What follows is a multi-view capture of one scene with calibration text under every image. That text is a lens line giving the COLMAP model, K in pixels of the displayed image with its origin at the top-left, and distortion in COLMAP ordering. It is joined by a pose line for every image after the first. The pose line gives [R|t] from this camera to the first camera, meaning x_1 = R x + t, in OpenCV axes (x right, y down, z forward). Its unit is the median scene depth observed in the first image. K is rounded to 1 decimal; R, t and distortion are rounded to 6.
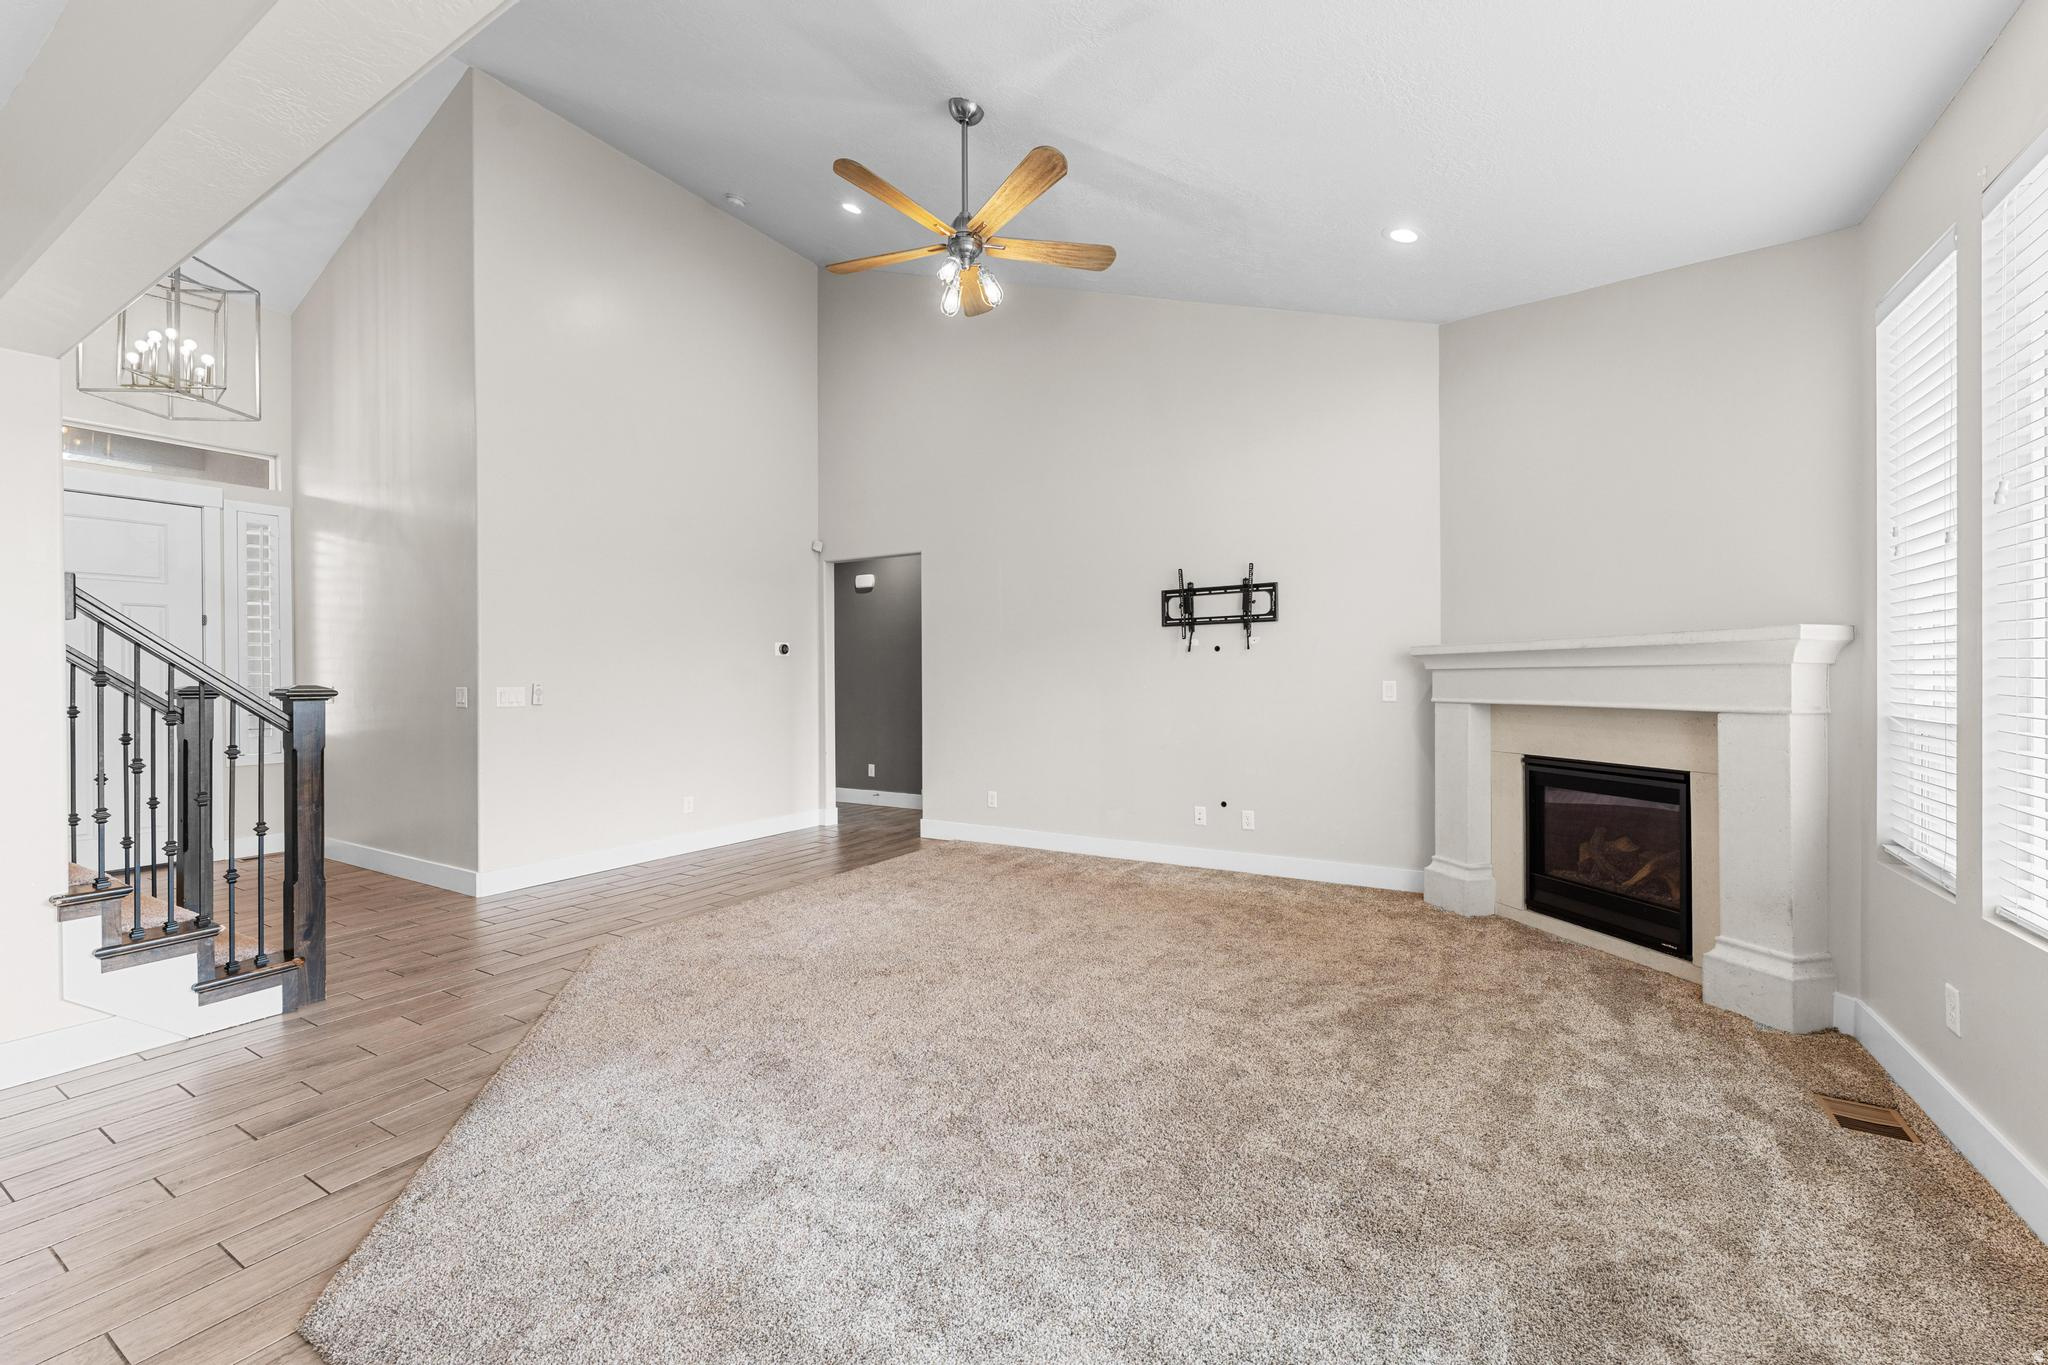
lens RADIAL K [[835.2, 0, 1021.0], [0, 835.2, 686.7], [0, 0, 1]] dist [-0.004354, 0.001133]
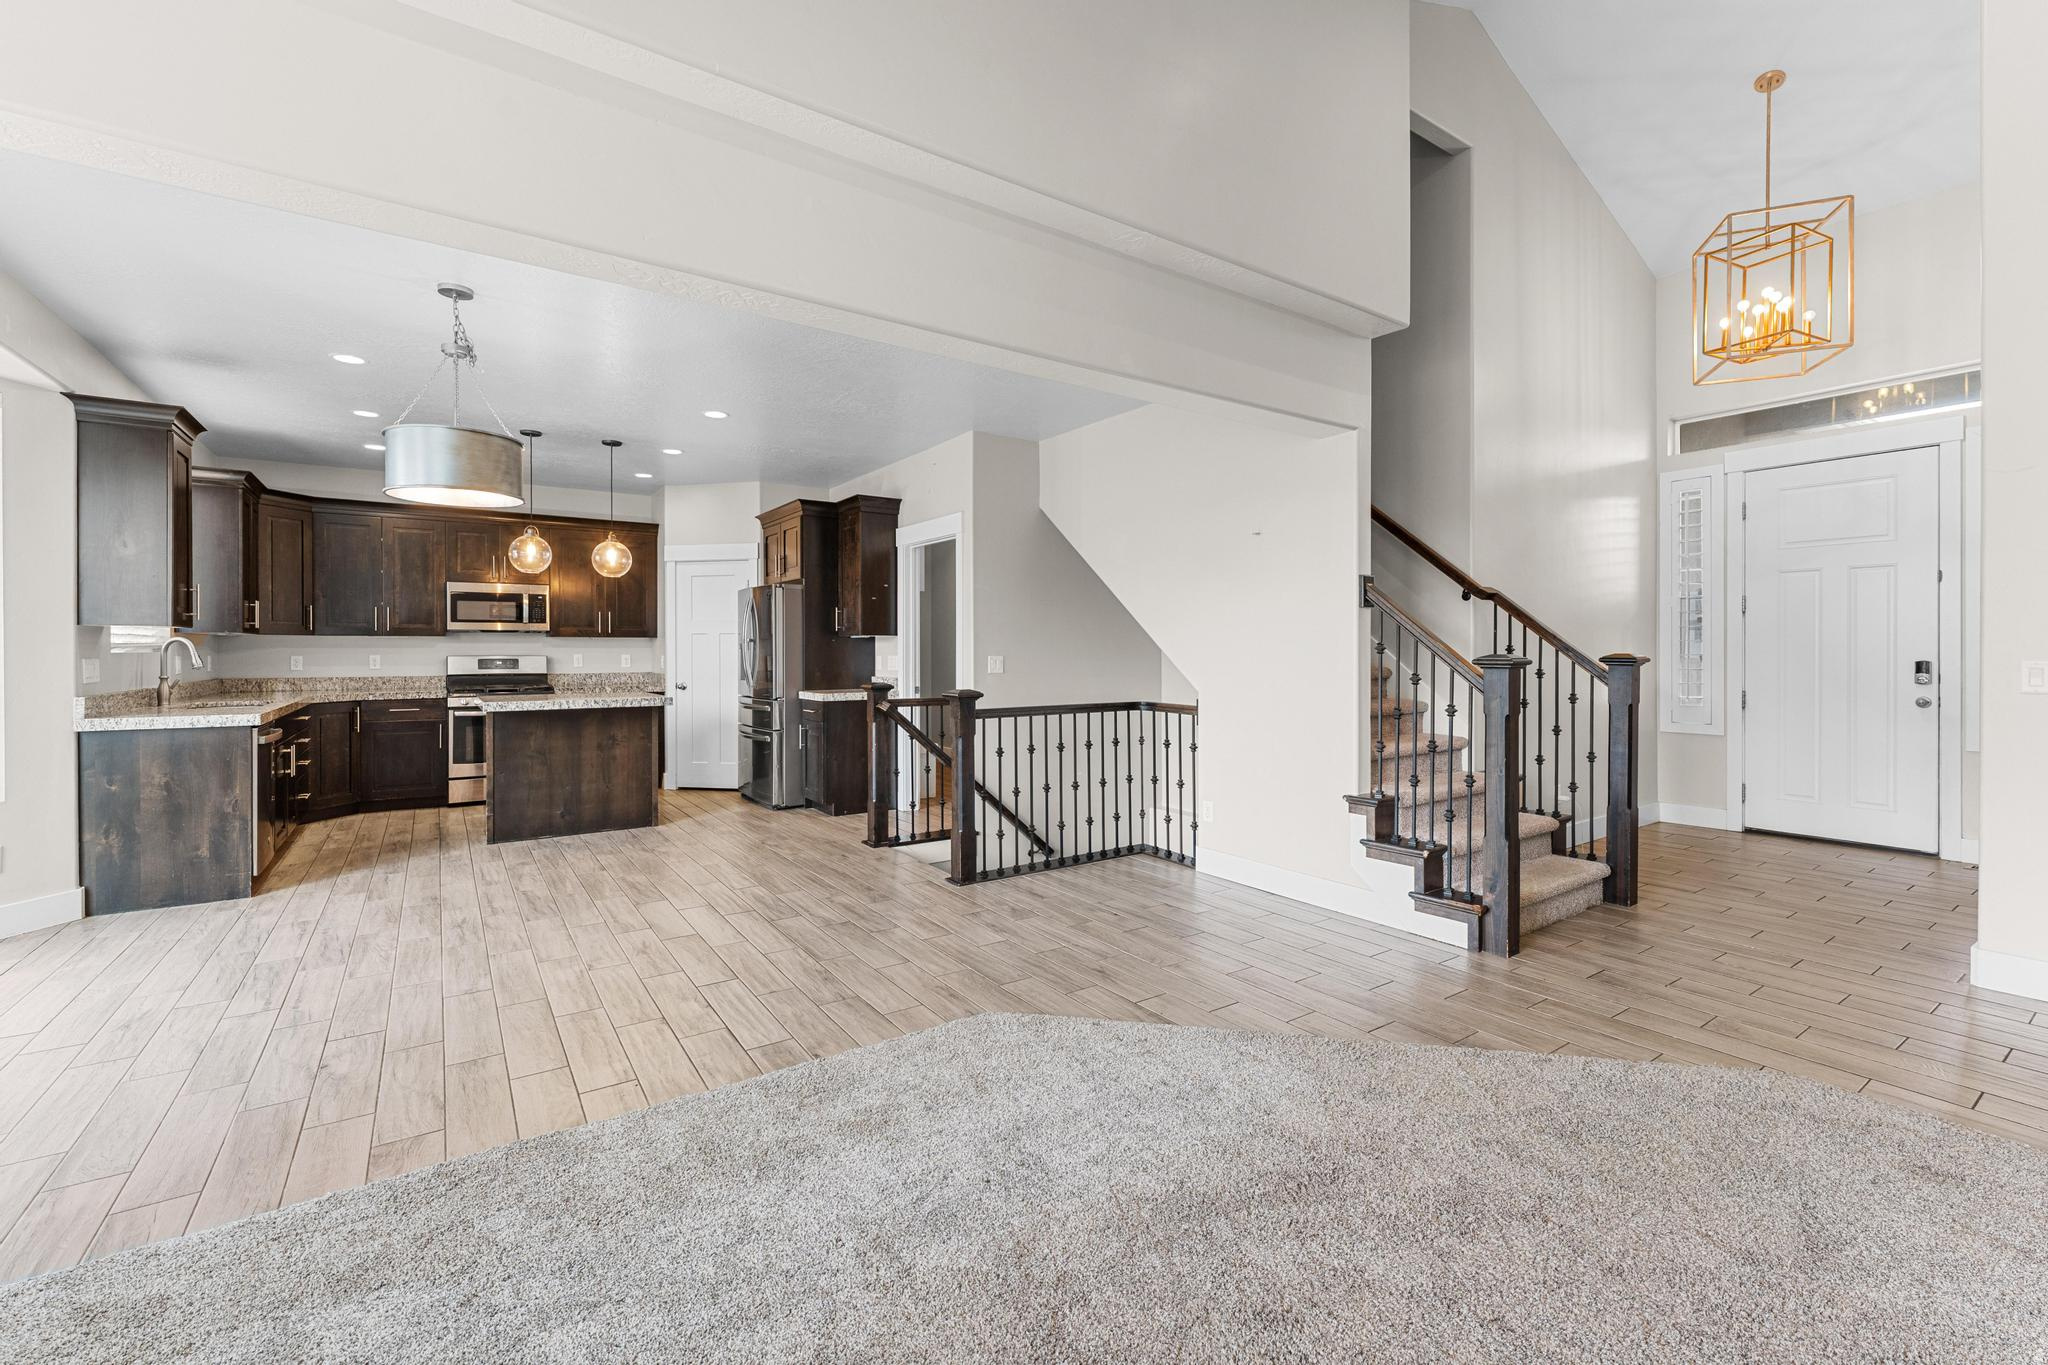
lens RADIAL K [[851.3, 0, 1014.4], [0, 851.3, 653.7], [0, 0, 1]] dist [-0.002996, 0.000922]
pose [[-0.423939, 0.010499, -0.905630, 0.317265], [-0.002770, 0.999913, 0.012888, -0.012638], [0.905687, 0.007973, -0.423873, 0.747335]]
